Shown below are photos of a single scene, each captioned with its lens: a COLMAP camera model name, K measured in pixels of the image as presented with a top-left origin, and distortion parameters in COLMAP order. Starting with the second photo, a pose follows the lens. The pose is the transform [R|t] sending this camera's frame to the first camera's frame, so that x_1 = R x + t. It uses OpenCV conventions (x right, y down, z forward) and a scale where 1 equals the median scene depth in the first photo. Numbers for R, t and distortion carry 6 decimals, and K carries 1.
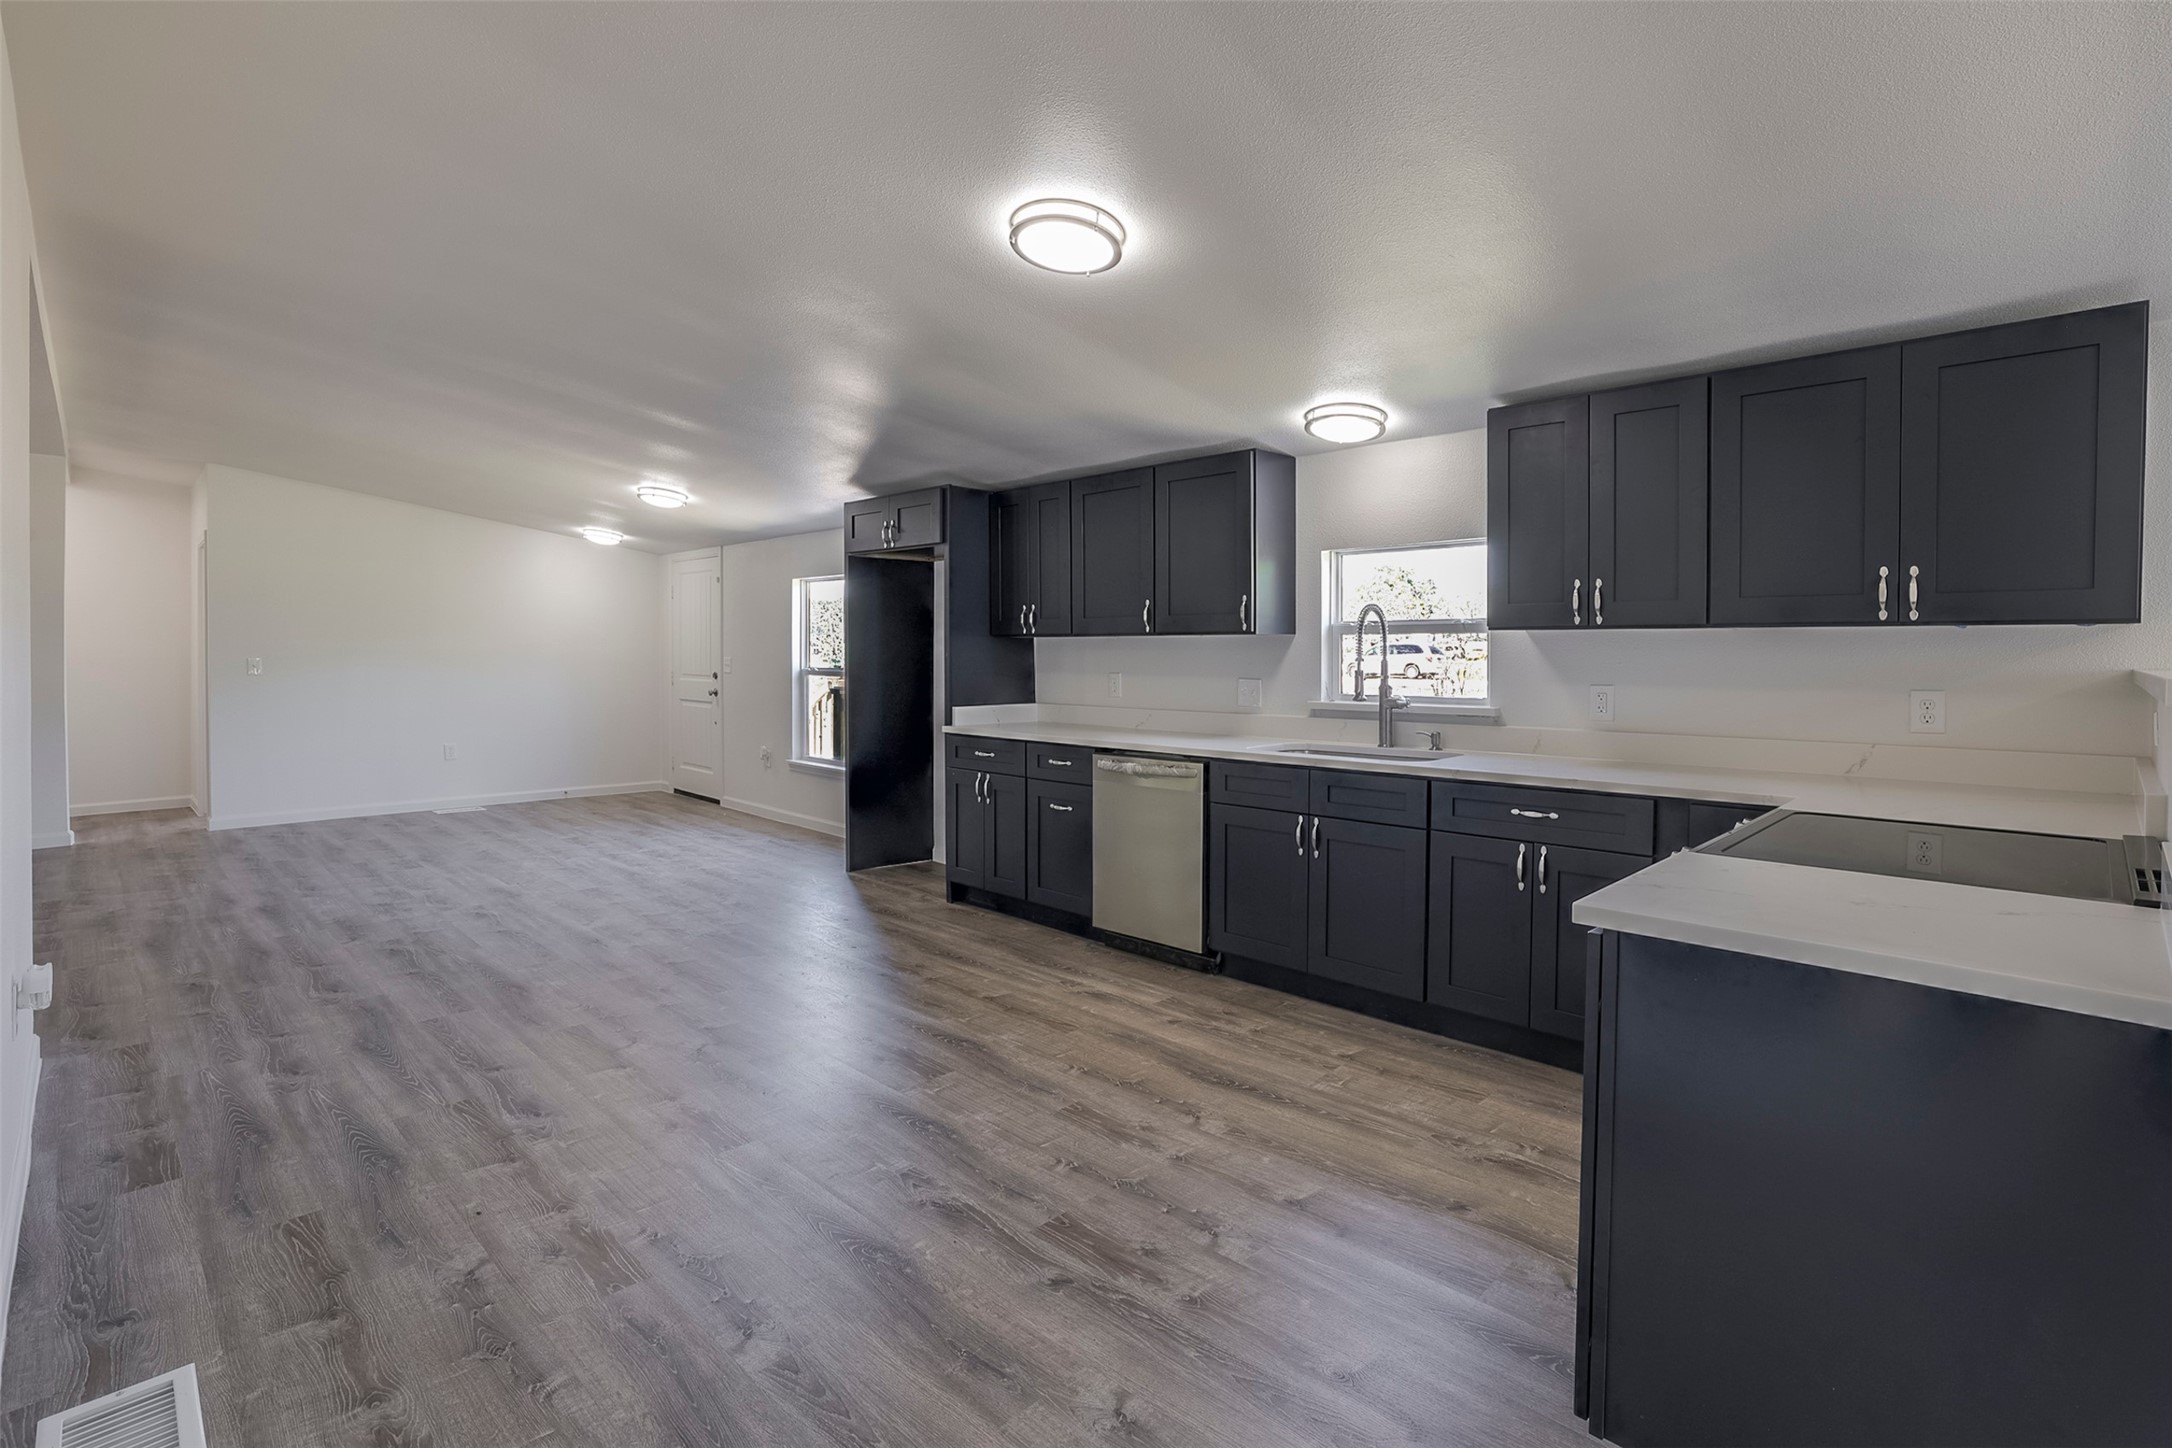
lens RADIAL K [[1019.9, 0, 1053.1], [0, 1019.9, 670.1], [0, 0, 1]] dist [-0.051773, 0.028648]
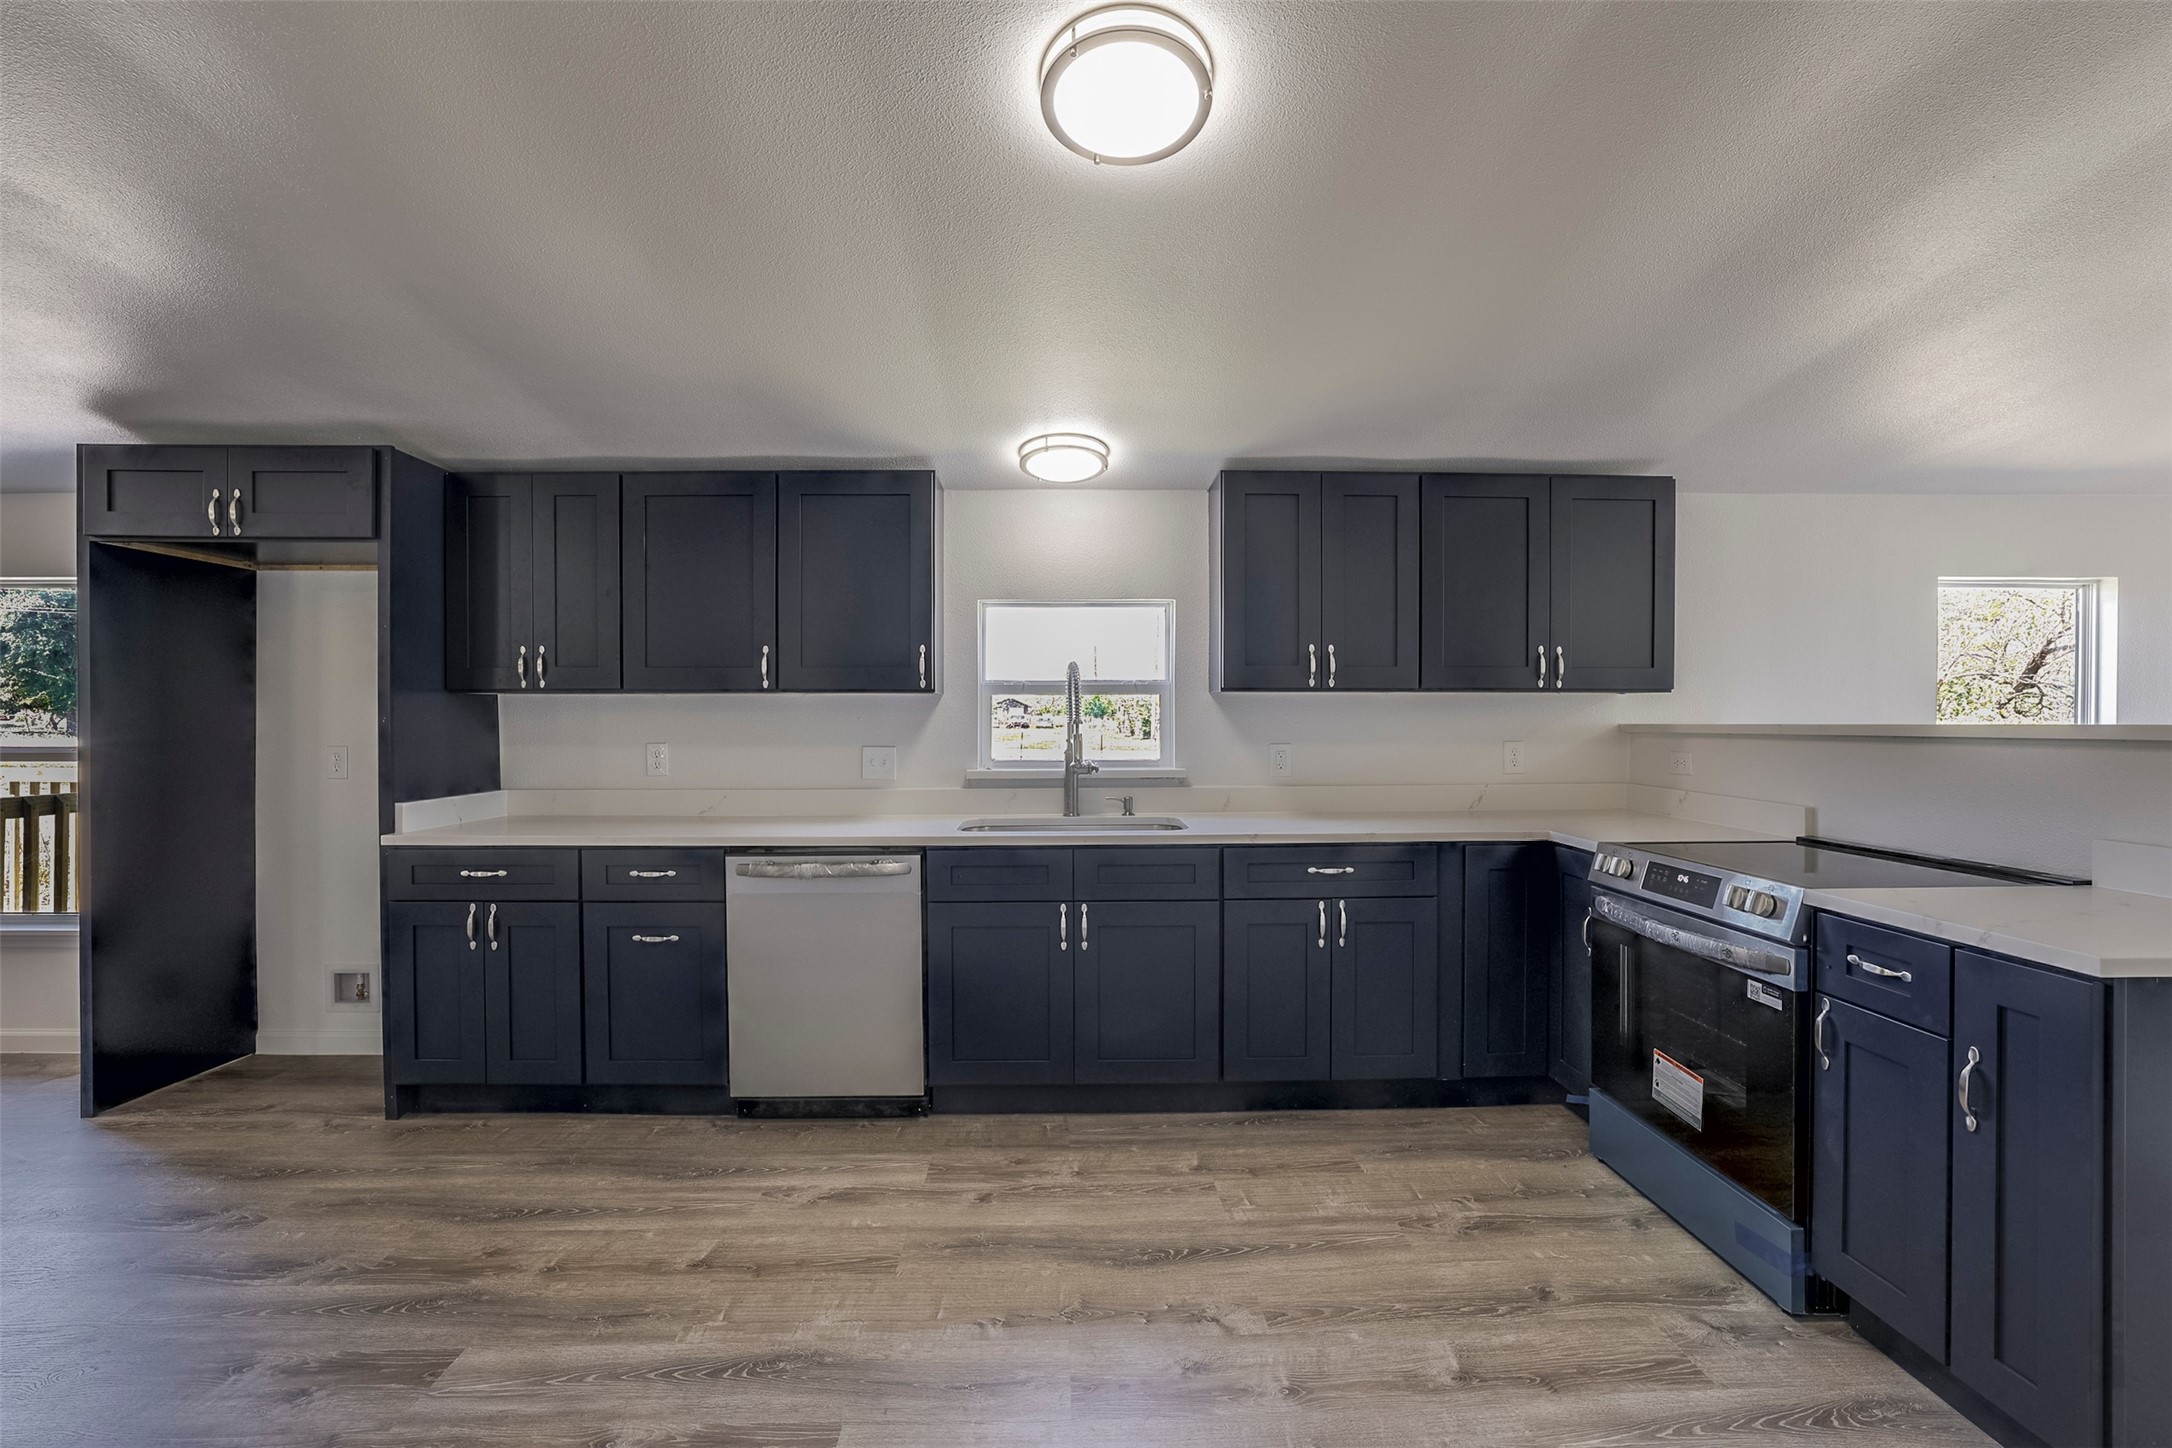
lens RADIAL K [[953.2, 0, 1066.7], [0, 953.2, 716.7], [0, 0, 1]] dist [-0.050147, 0.021749]
pose [[0.679500, -0.006209, 0.733649, -0.325178], [0.015407, 0.999864, -0.005807, -0.010110], [-0.733514, 0.015249, 0.679504, 0.423017]]
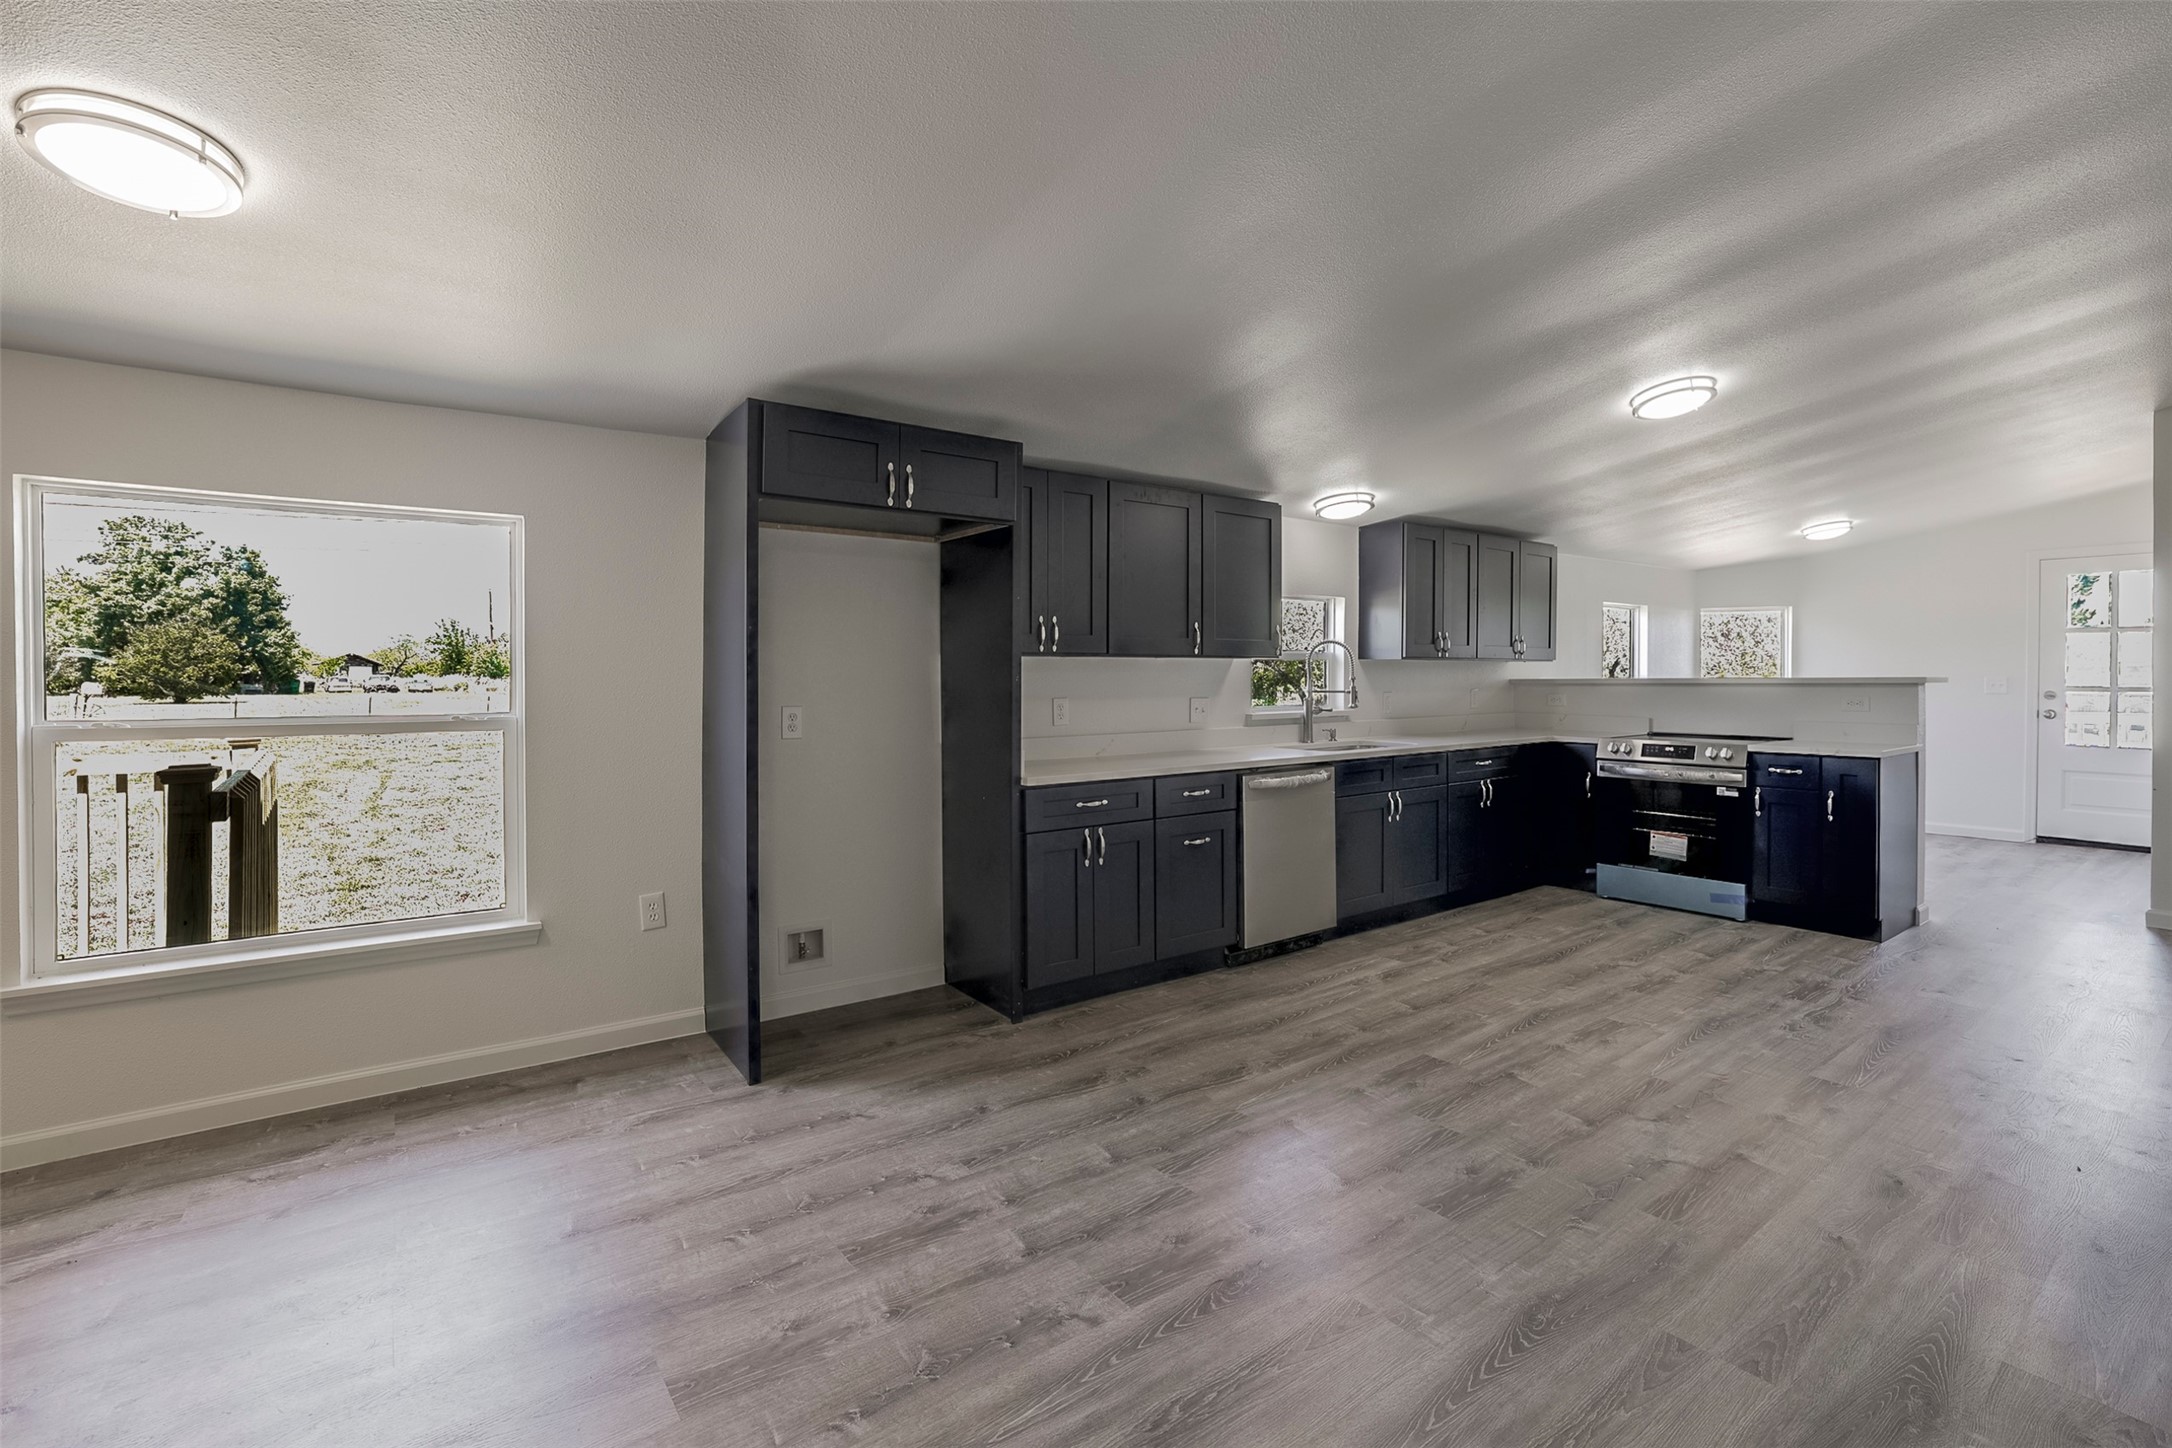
lens RADIAL K [[1019.9, 0, 1053.1], [0, 1019.9, 670.1], [0, 0, 1]] dist [-0.051773, 0.028648]
pose [[0.128031, 0.000995, 0.991770, -1.109501], [0.017892, 0.999834, -0.003313, -0.024808], [-0.991609, 0.018169, 0.127992, 1.202725]]
